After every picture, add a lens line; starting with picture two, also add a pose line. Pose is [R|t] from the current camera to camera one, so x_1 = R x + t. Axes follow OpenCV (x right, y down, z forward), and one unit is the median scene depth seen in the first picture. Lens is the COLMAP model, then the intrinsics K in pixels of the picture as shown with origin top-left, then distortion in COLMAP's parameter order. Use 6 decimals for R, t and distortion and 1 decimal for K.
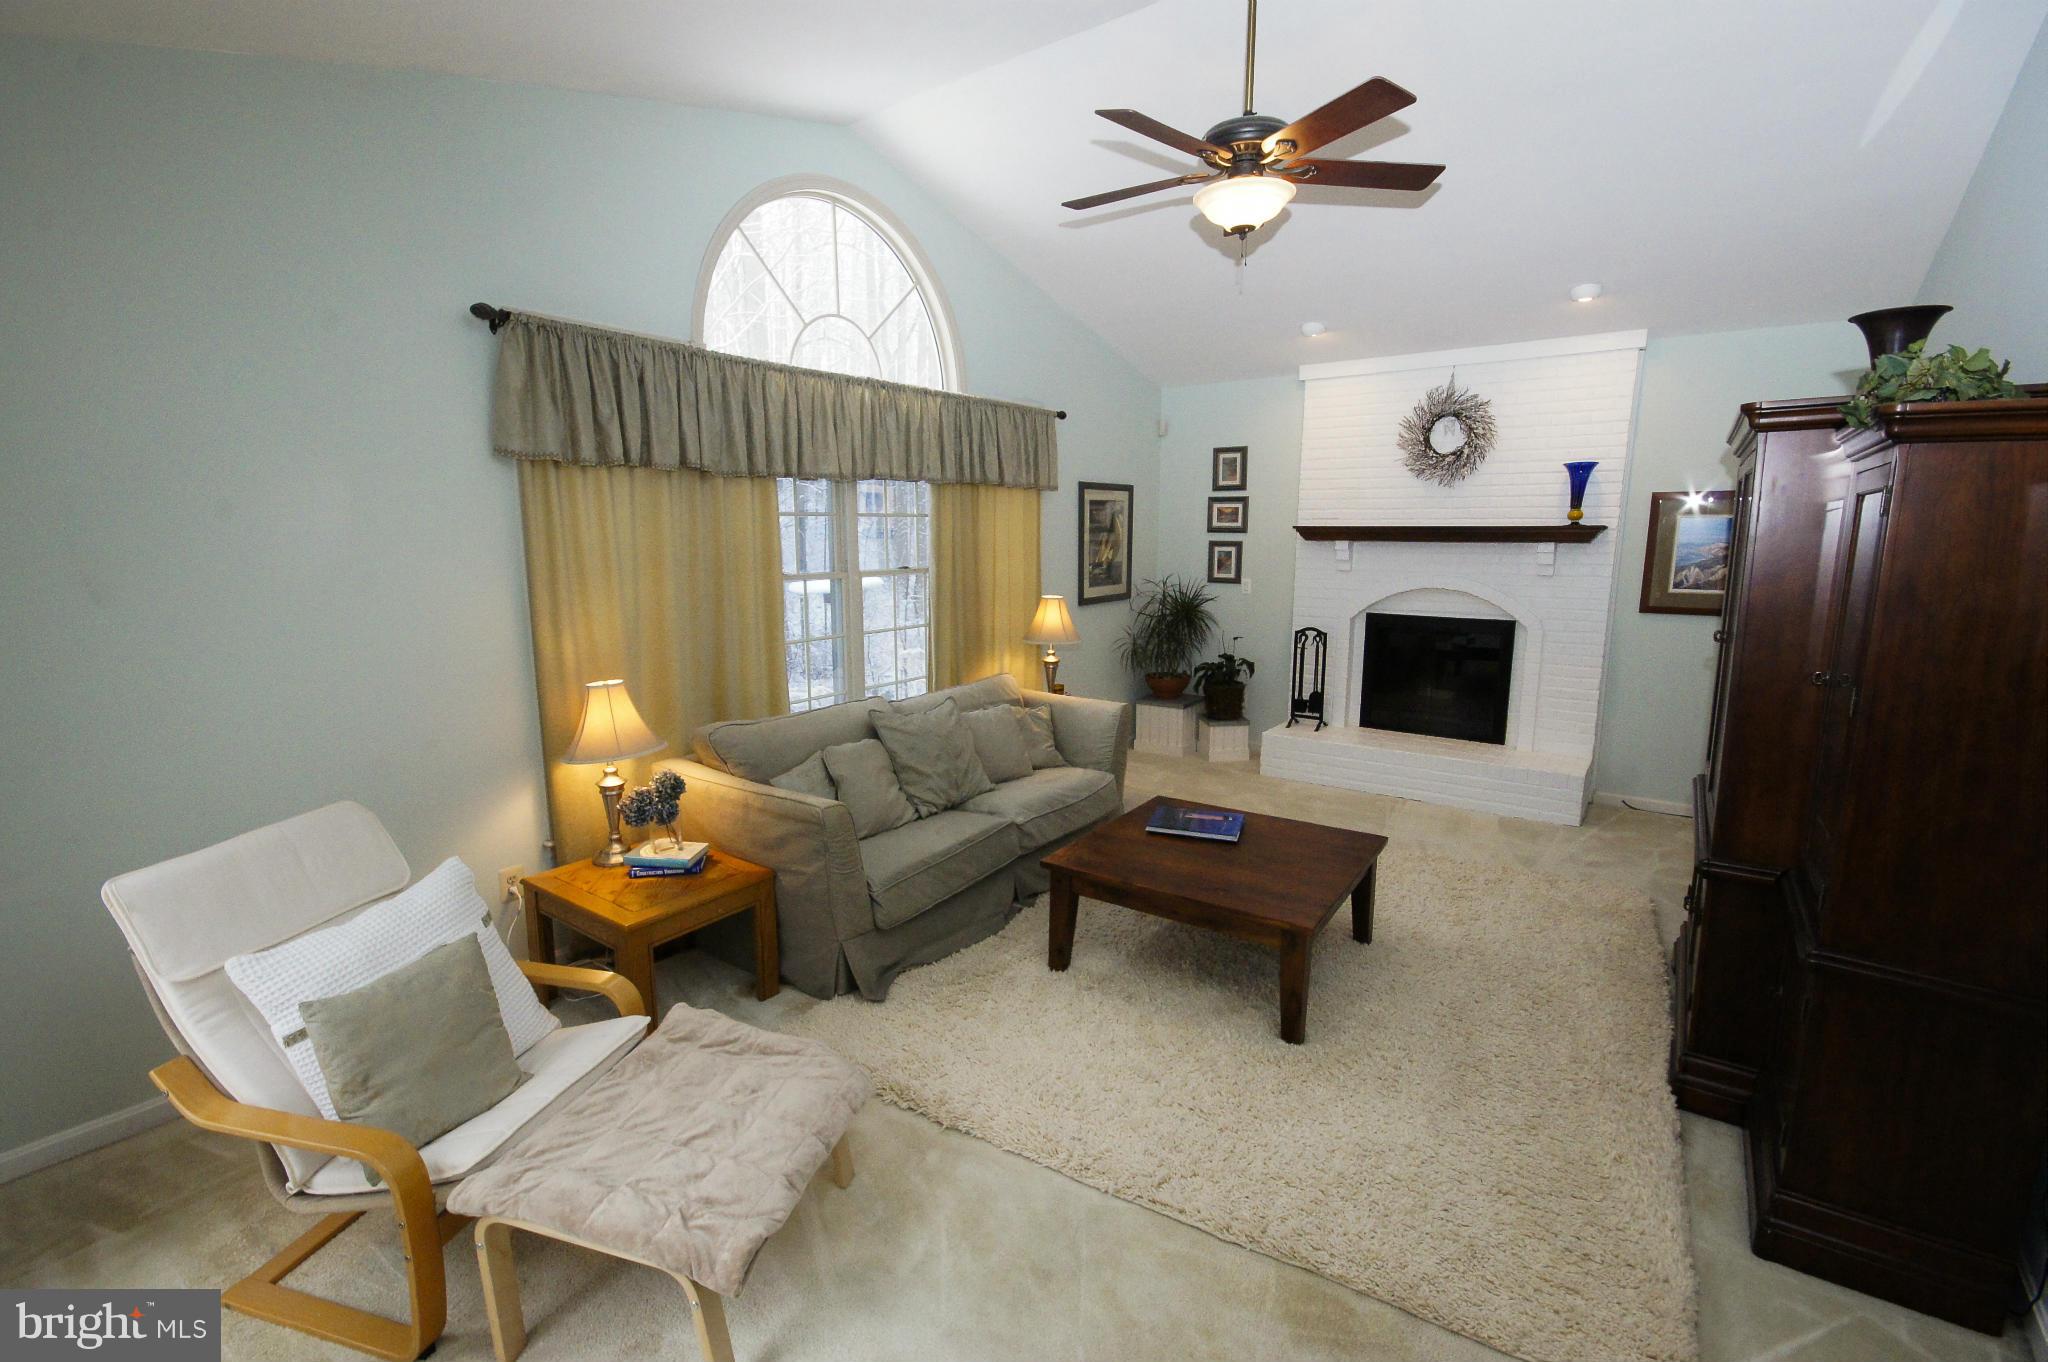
lens RADIAL K [[911.6, 0, 1026.0], [0, 911.6, 683.8], [0, 0, 1]] dist [-0.002420, -0.000958]
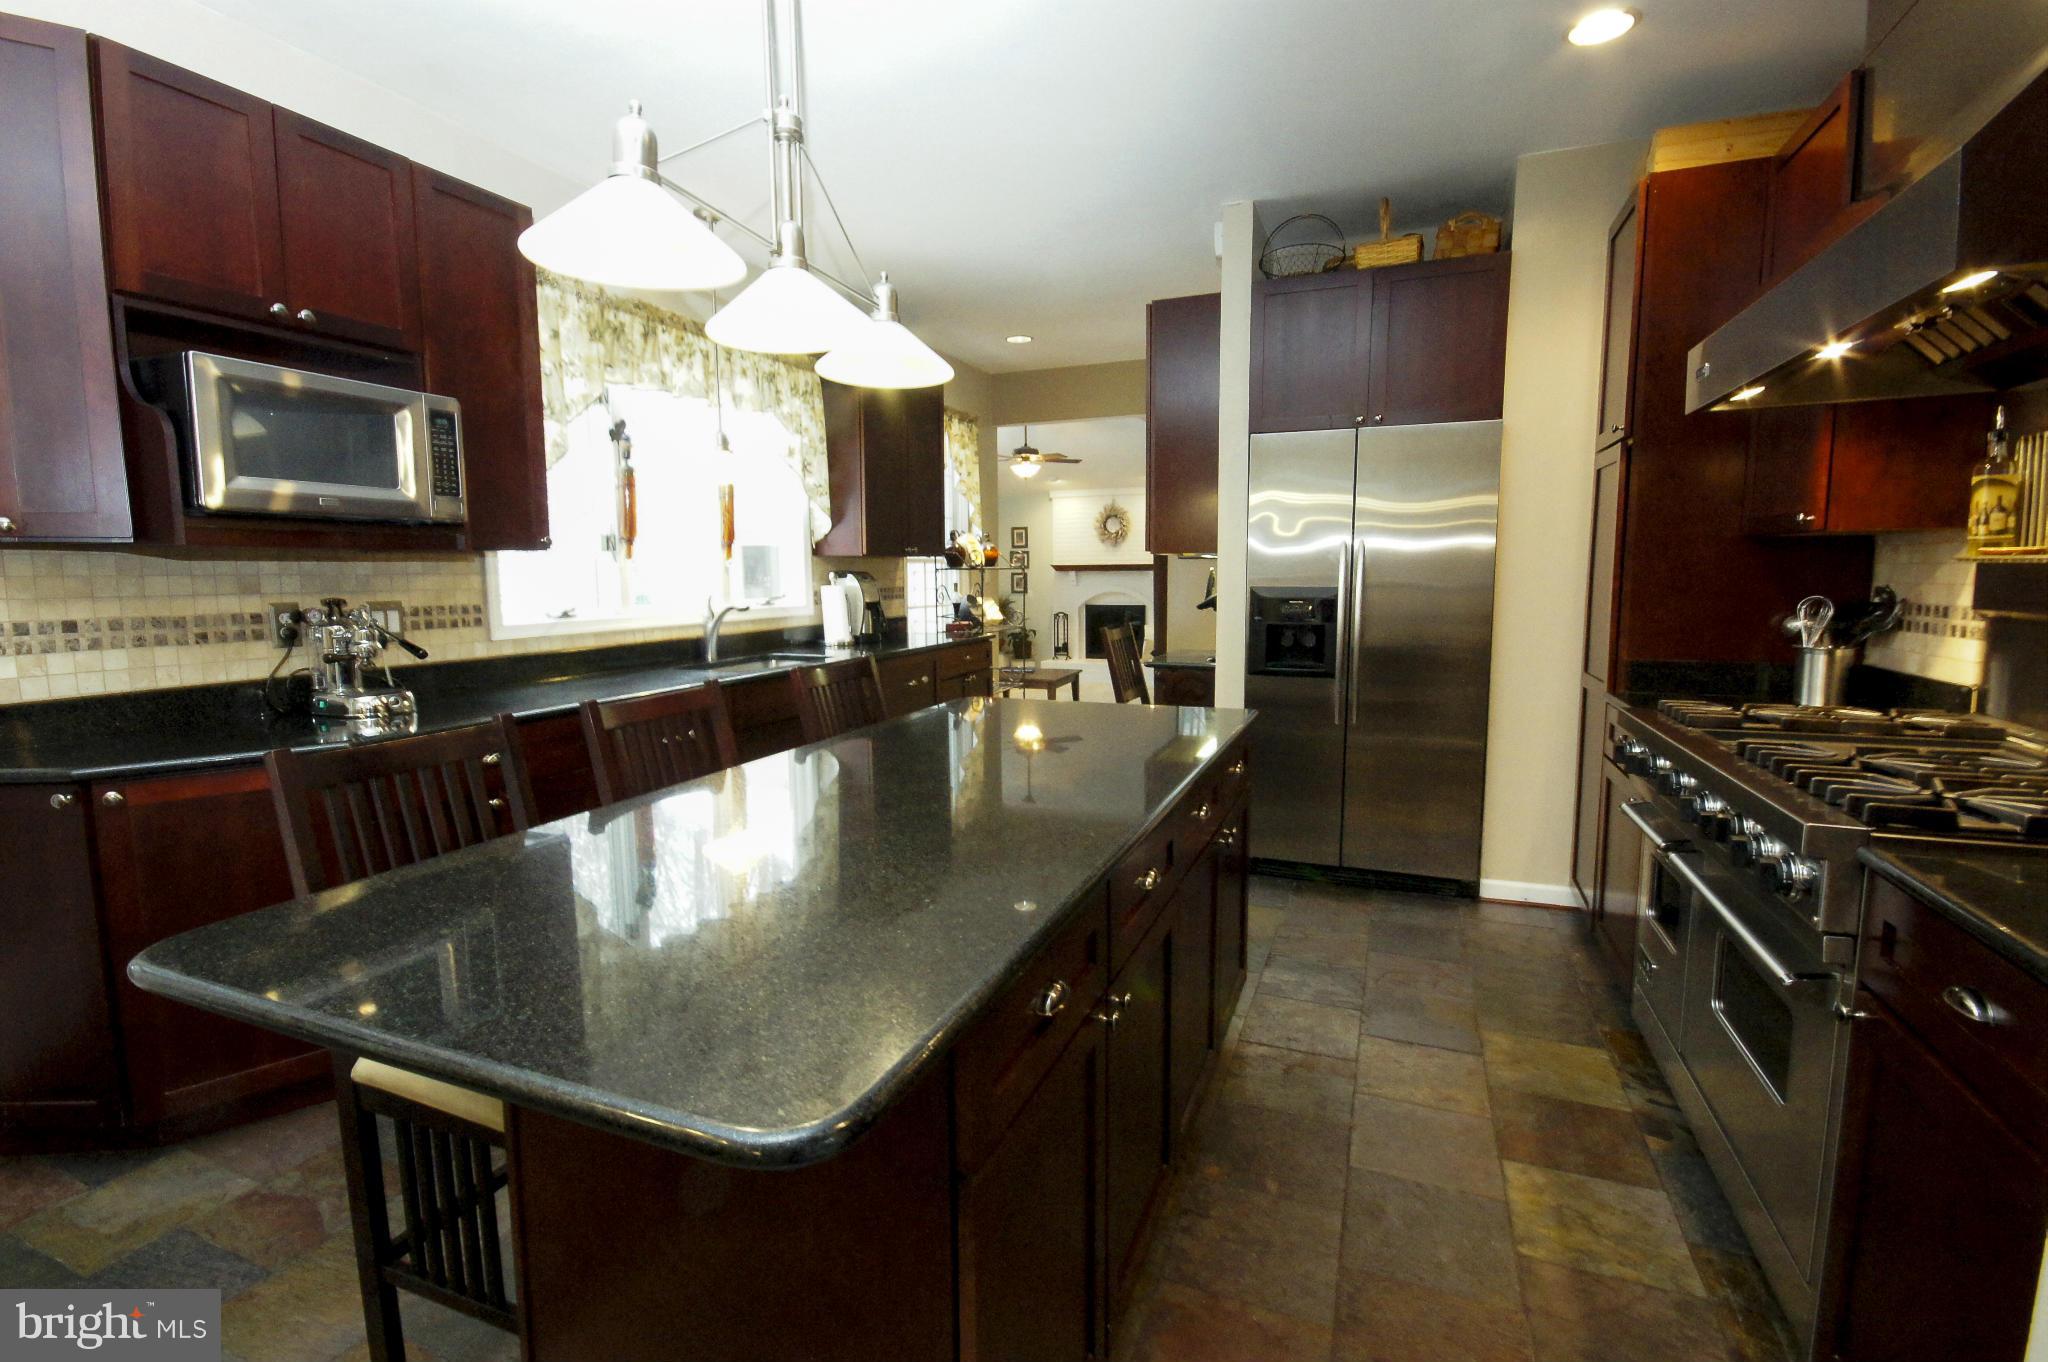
lens RADIAL K [[911.6, 0, 1025.5], [0, 911.6, 665.8], [0, 0, 1]] dist [-0.002420, -0.000958]
pose [[0.970663, -0.036185, 0.237707, -0.283942], [0.049780, 0.997435, -0.051440, 0.170628], [-0.235236, 0.061764, 0.969974, -1.056706]]
